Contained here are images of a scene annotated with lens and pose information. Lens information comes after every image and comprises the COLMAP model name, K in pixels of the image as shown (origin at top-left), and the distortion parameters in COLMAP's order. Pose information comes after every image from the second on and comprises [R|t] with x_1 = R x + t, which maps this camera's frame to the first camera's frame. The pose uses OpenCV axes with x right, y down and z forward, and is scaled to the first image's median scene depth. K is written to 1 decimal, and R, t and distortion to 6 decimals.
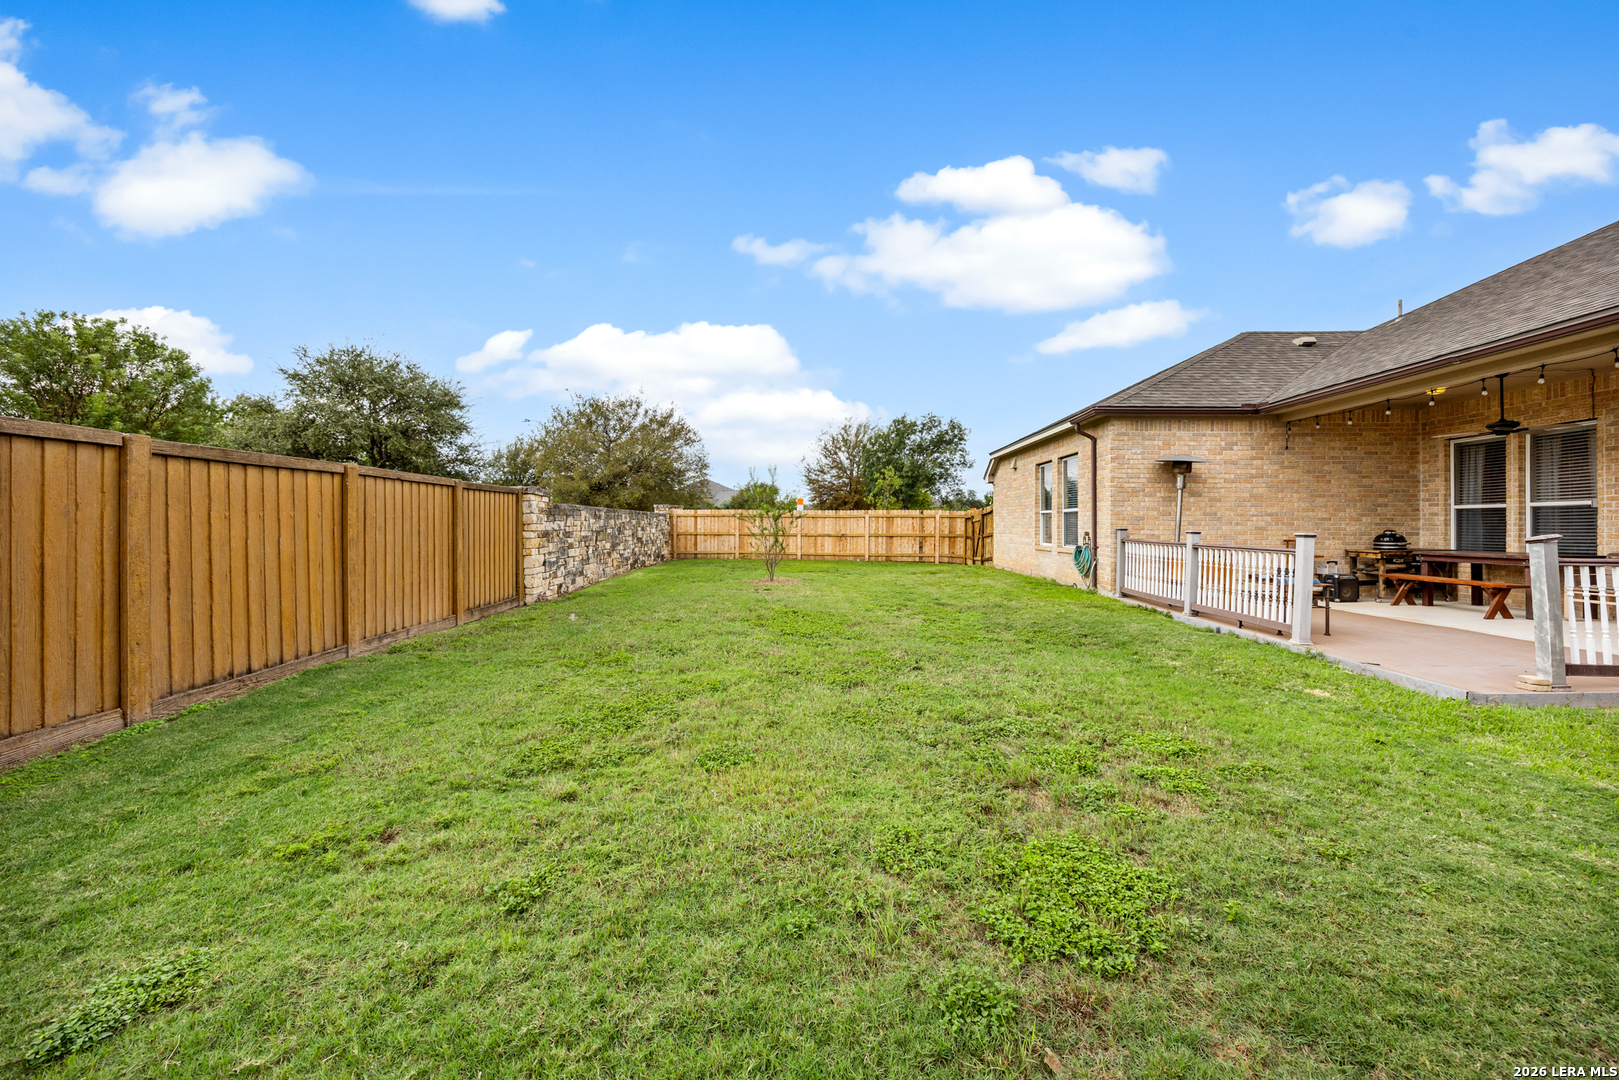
lens RADIAL K [[636.3, 0, 805.0], [0, 636.3, 525.3], [0, 0, 1]] dist [-0.000559, -0.000215]
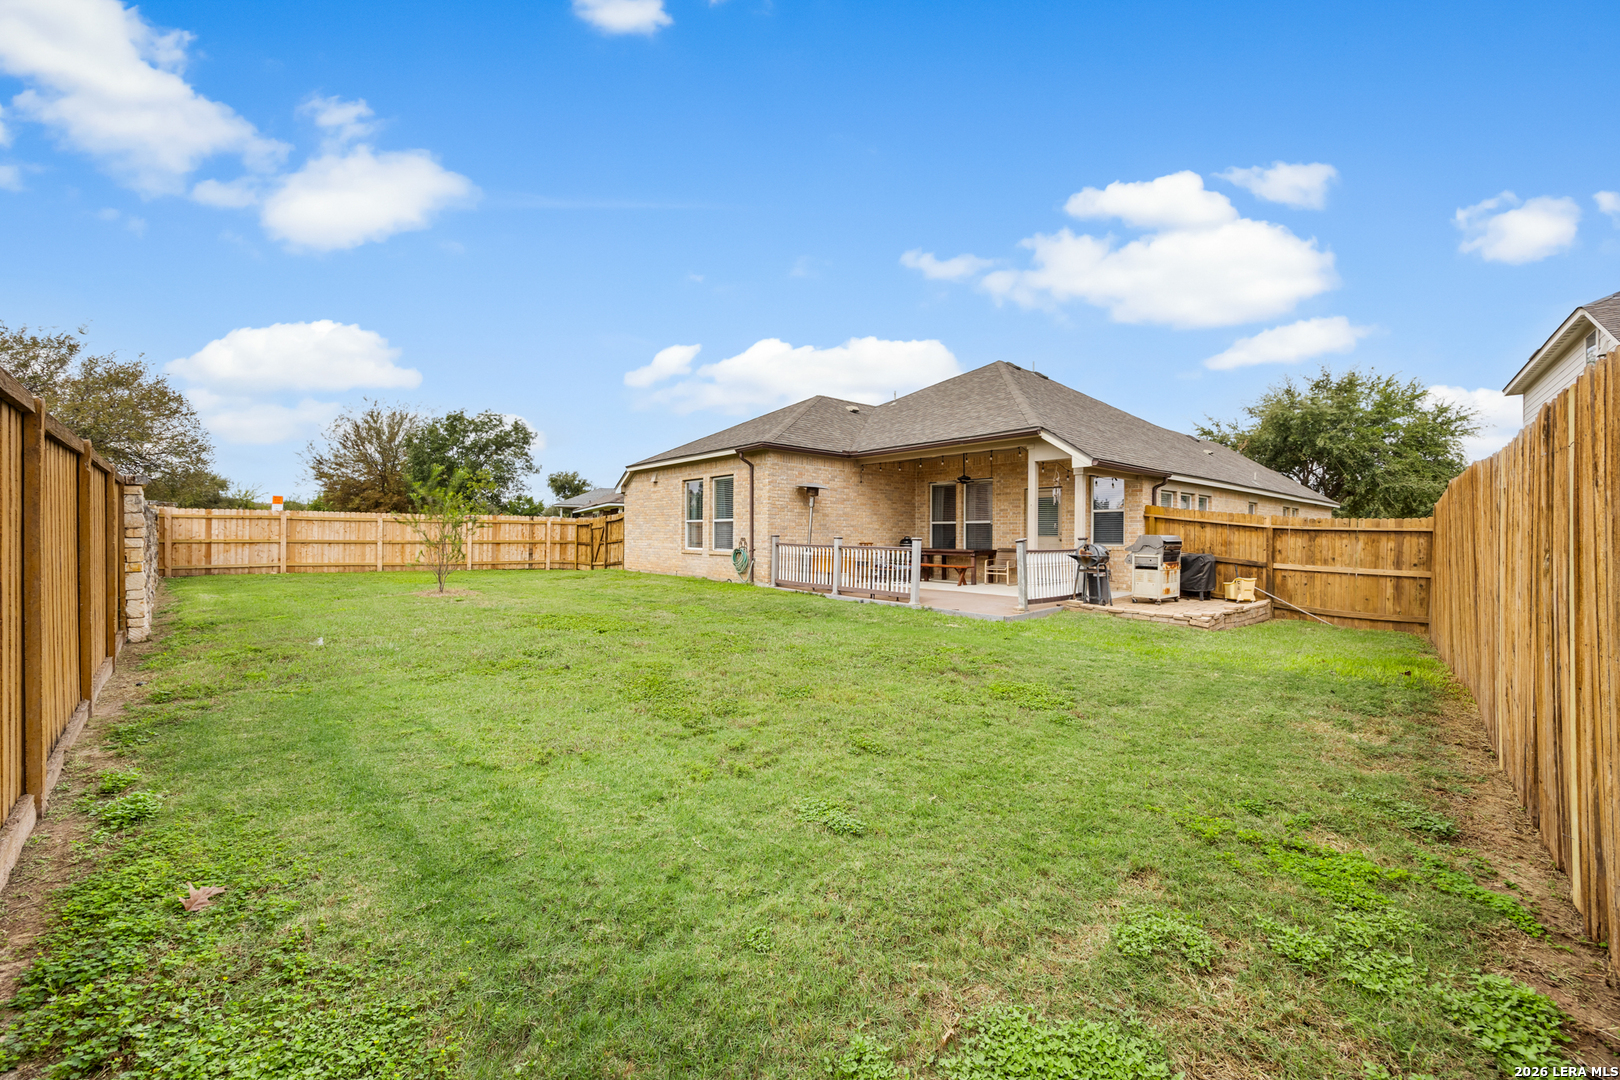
lens RADIAL K [[636.7, 0, 805.8], [0, 636.7, 533.5], [0, 0, 1]] dist [-0.000559, -0.000215]
pose [[0.740172, 0.002827, 0.672412, -0.276807], [-0.004748, 0.999988, 0.001022, -0.000140], [-0.672401, -0.003950, 0.740177, -0.024579]]
